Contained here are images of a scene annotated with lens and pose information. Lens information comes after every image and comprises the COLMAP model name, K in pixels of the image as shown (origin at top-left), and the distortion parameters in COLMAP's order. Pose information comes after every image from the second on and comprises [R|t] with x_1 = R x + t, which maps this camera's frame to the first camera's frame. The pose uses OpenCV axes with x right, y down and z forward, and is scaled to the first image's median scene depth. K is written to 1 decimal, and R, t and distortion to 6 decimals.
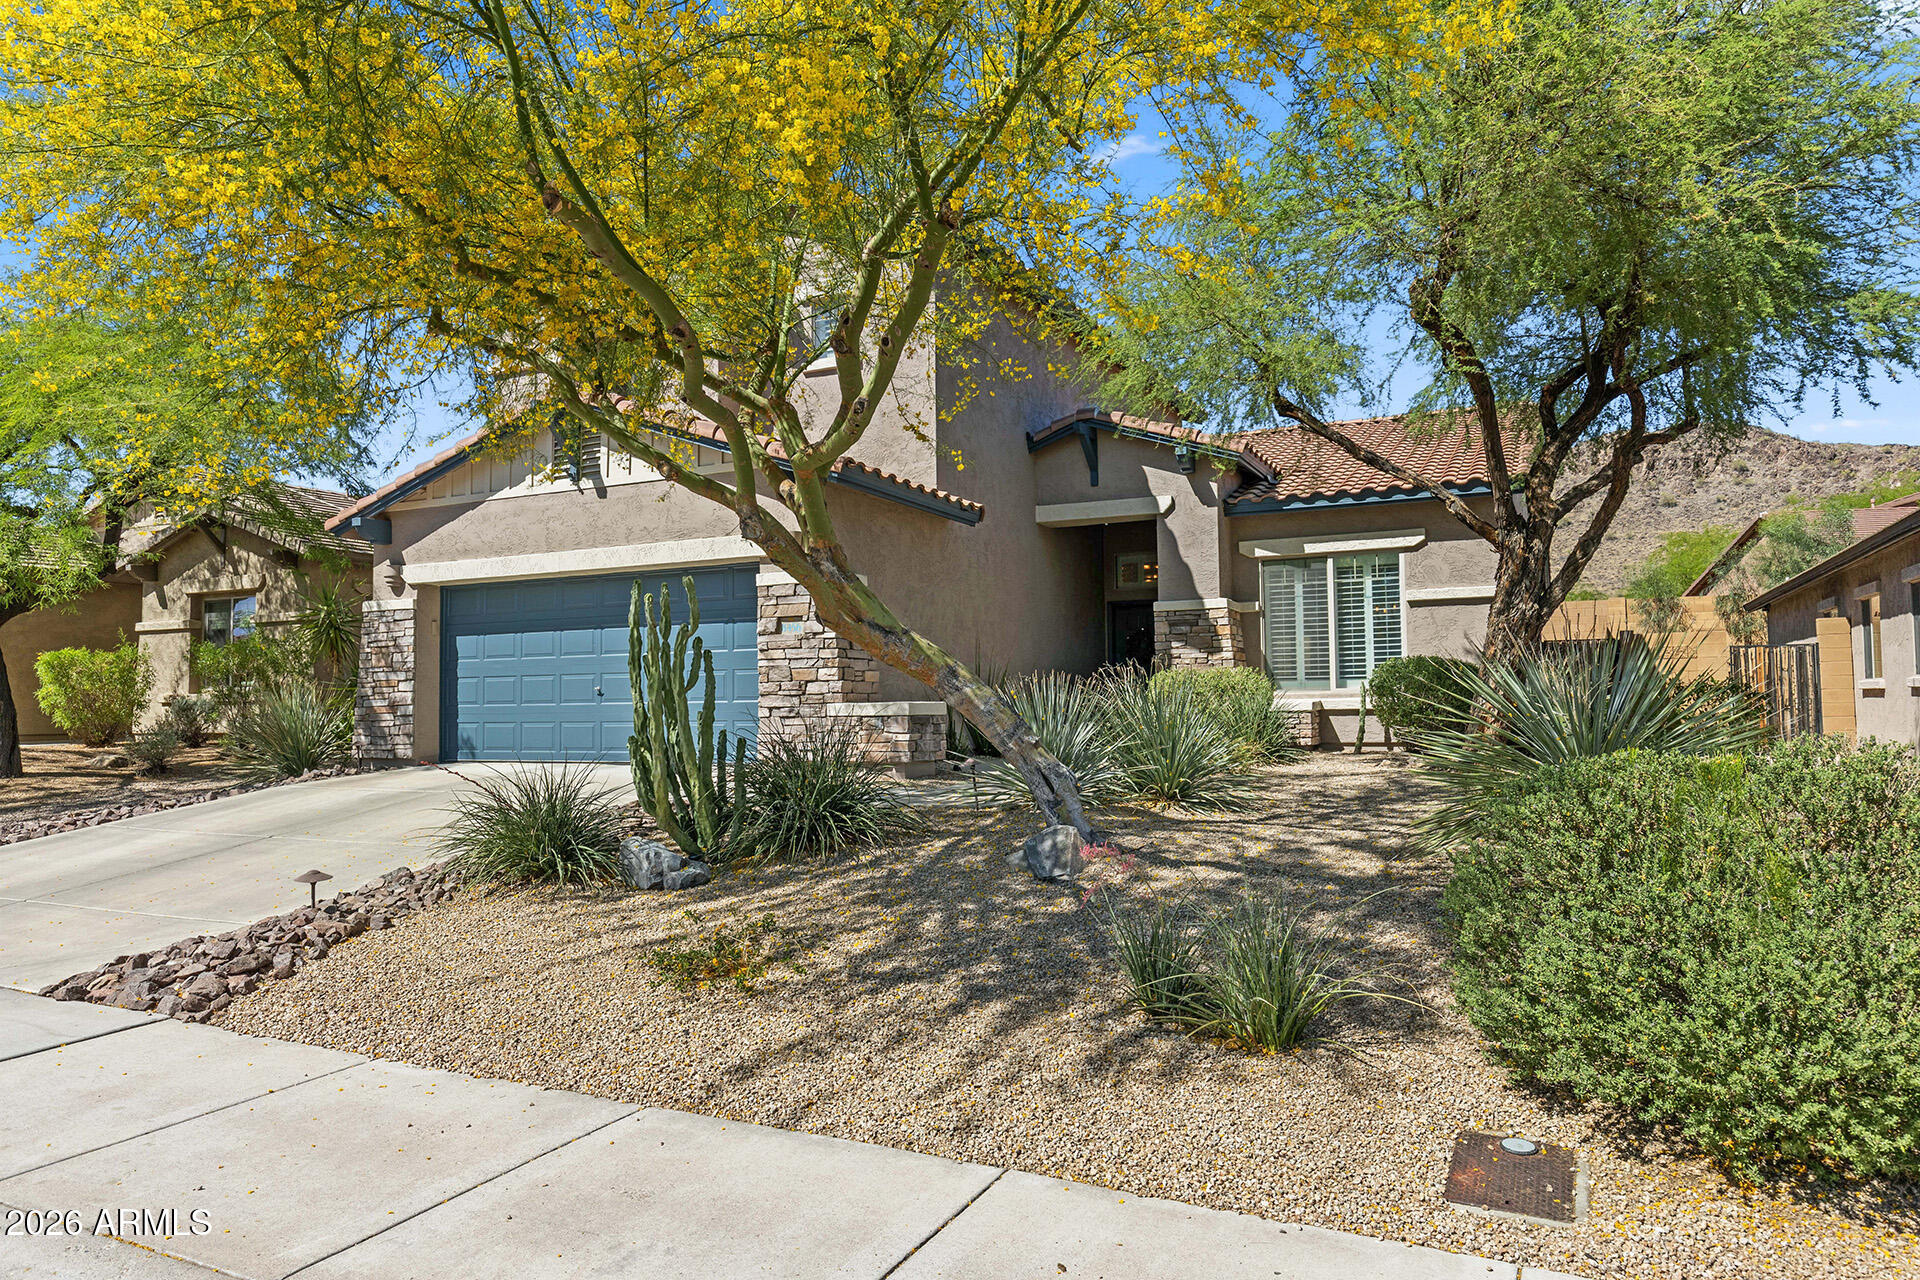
lens RADIAL K [[1224.4, 0, 960.0], [0, 1224.4, 640.0], [0, 0, 1]] dist [0.002976, 0.000872]
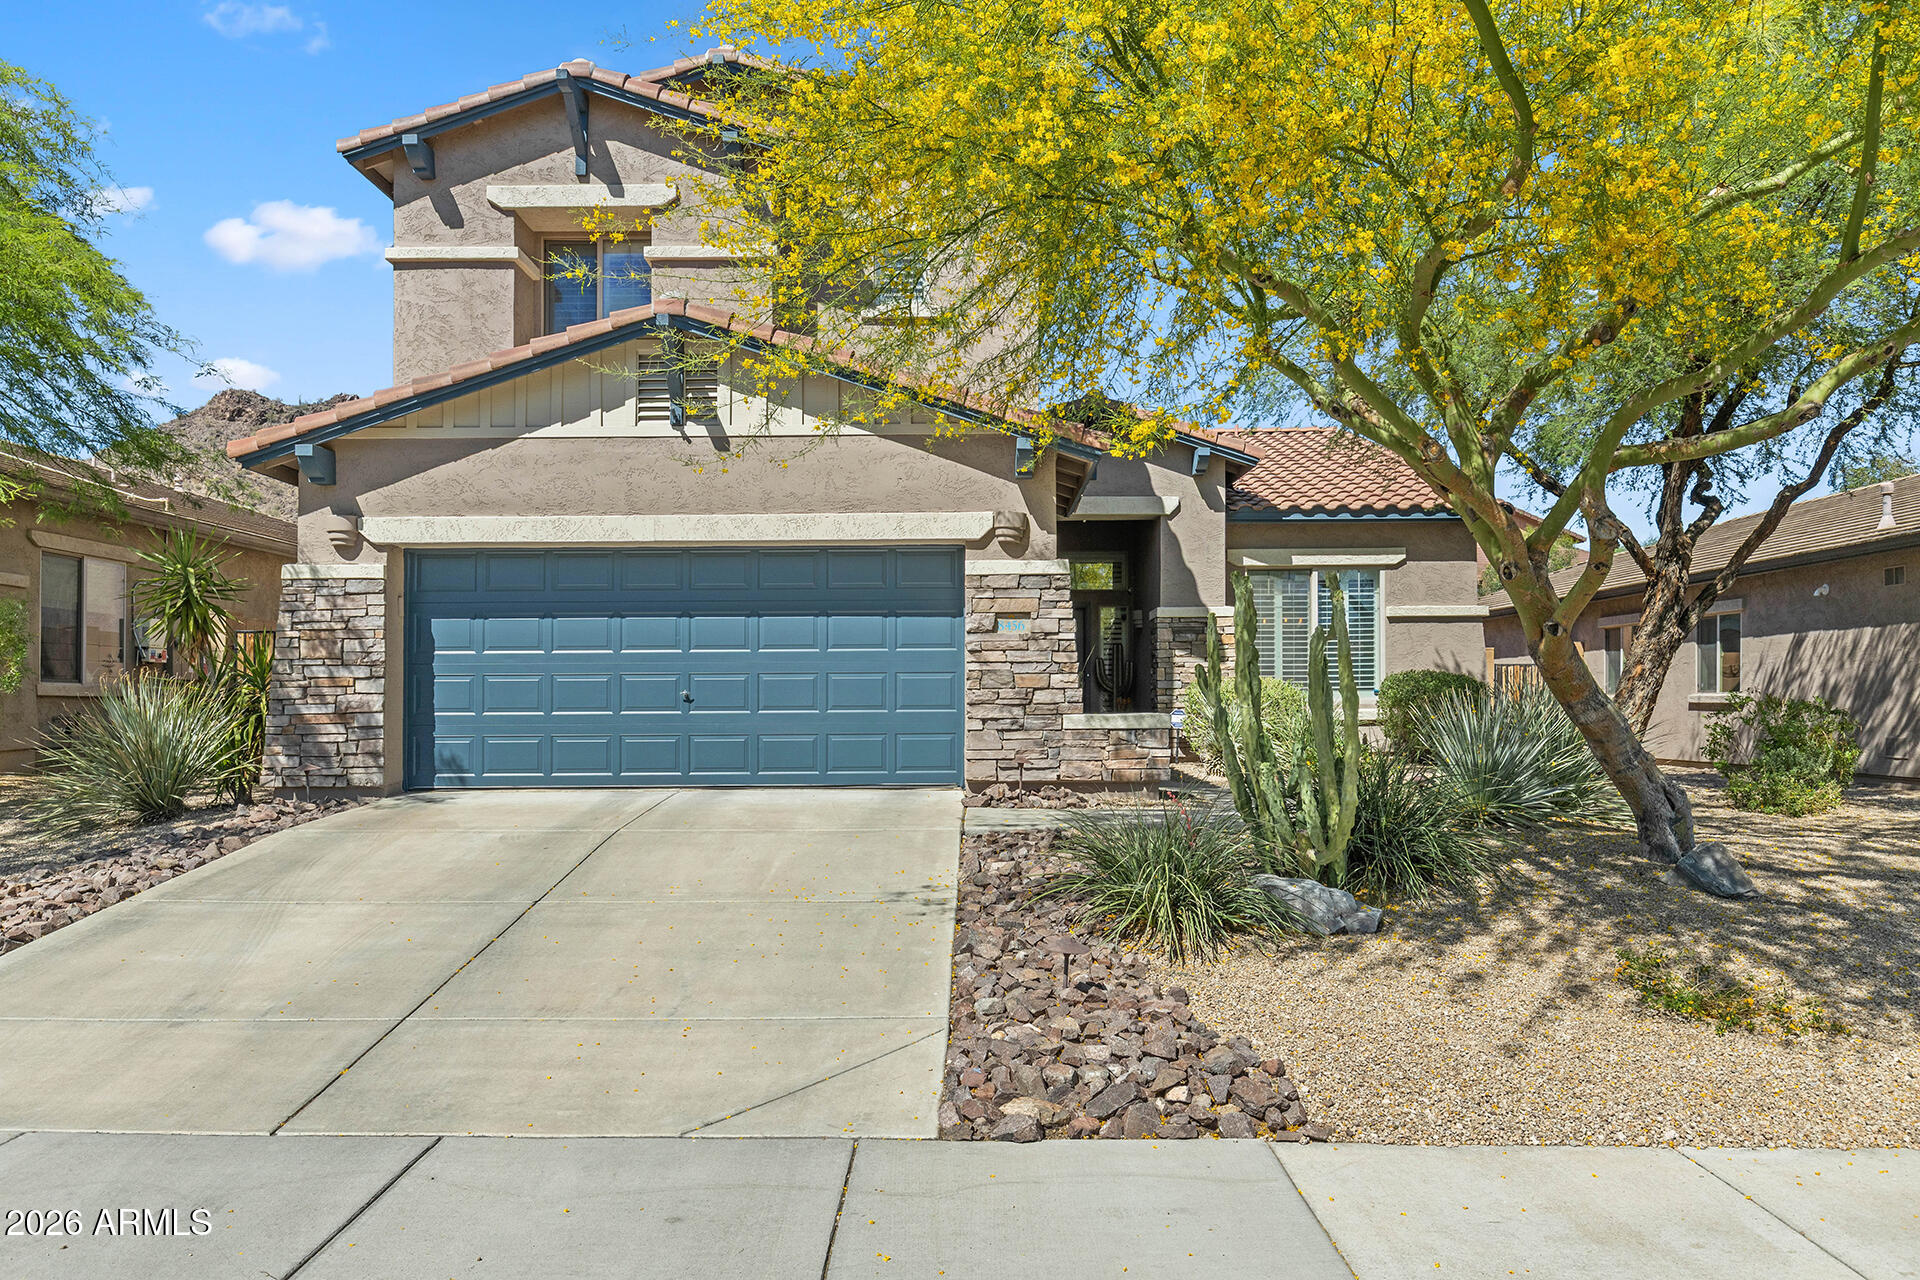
lens RADIAL K [[1330.9, 0, 958.3], [0, 1330.9, 683.3], [0, 0, 1]] dist [0.000703, 0.000383]
pose [[0.898761, 0.014074, 0.438213, -0.476734], [-0.028576, 0.999240, 0.026515, 0.005356], [-0.437506, -0.036353, 0.898480, 0.148193]]
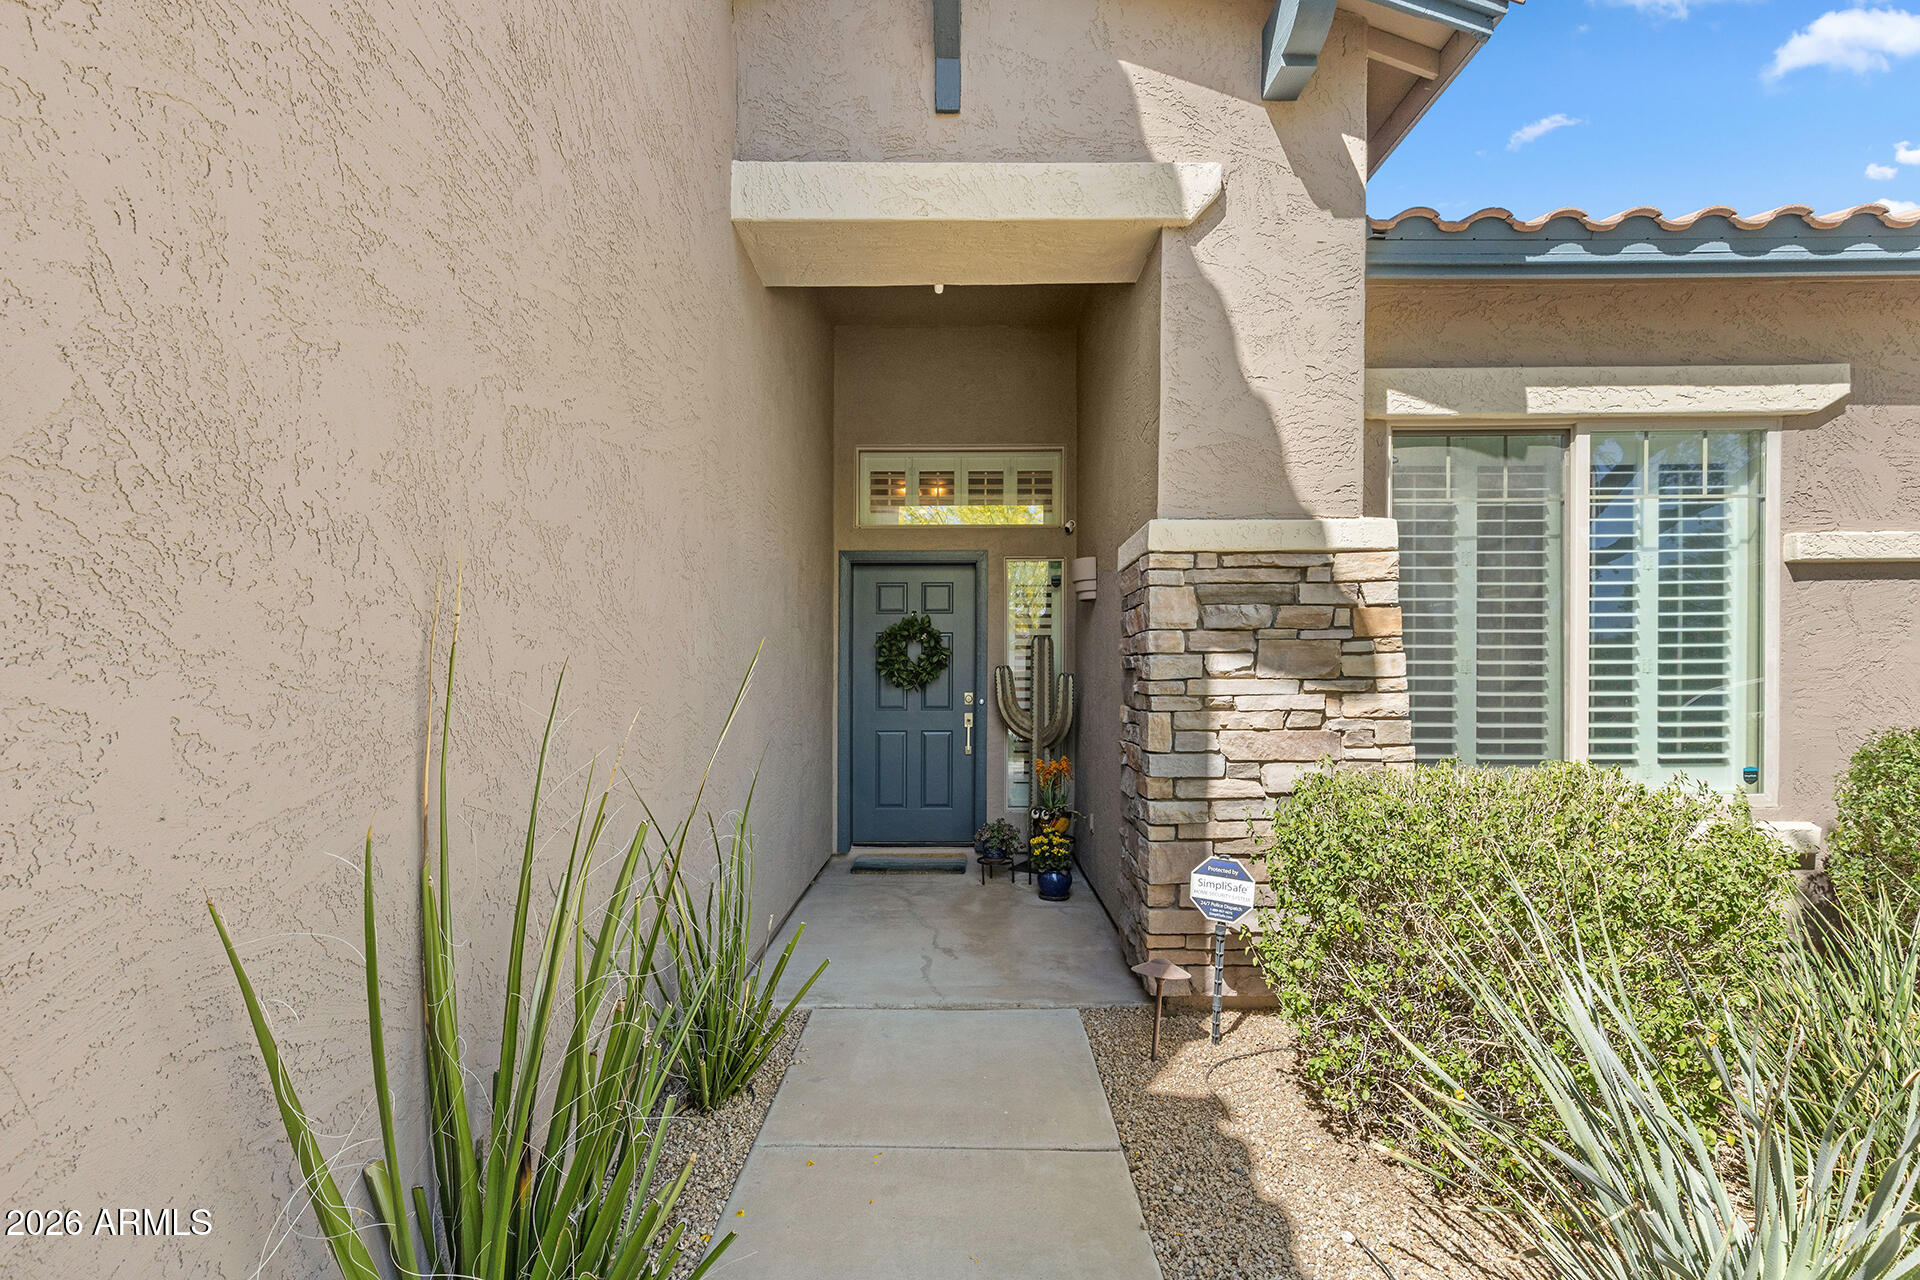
lens RADIAL K [[887.3, 0, 959.6], [0, 887.3, 675.8], [0, 0, 1]] dist [-0.000520, -0.000201]
pose [[0.899250, 0.011947, 0.437272, 0.024914], [-0.031499, 0.998800, 0.037489, 0.000481], [-0.436299, -0.047486, 0.898548, 0.905754]]
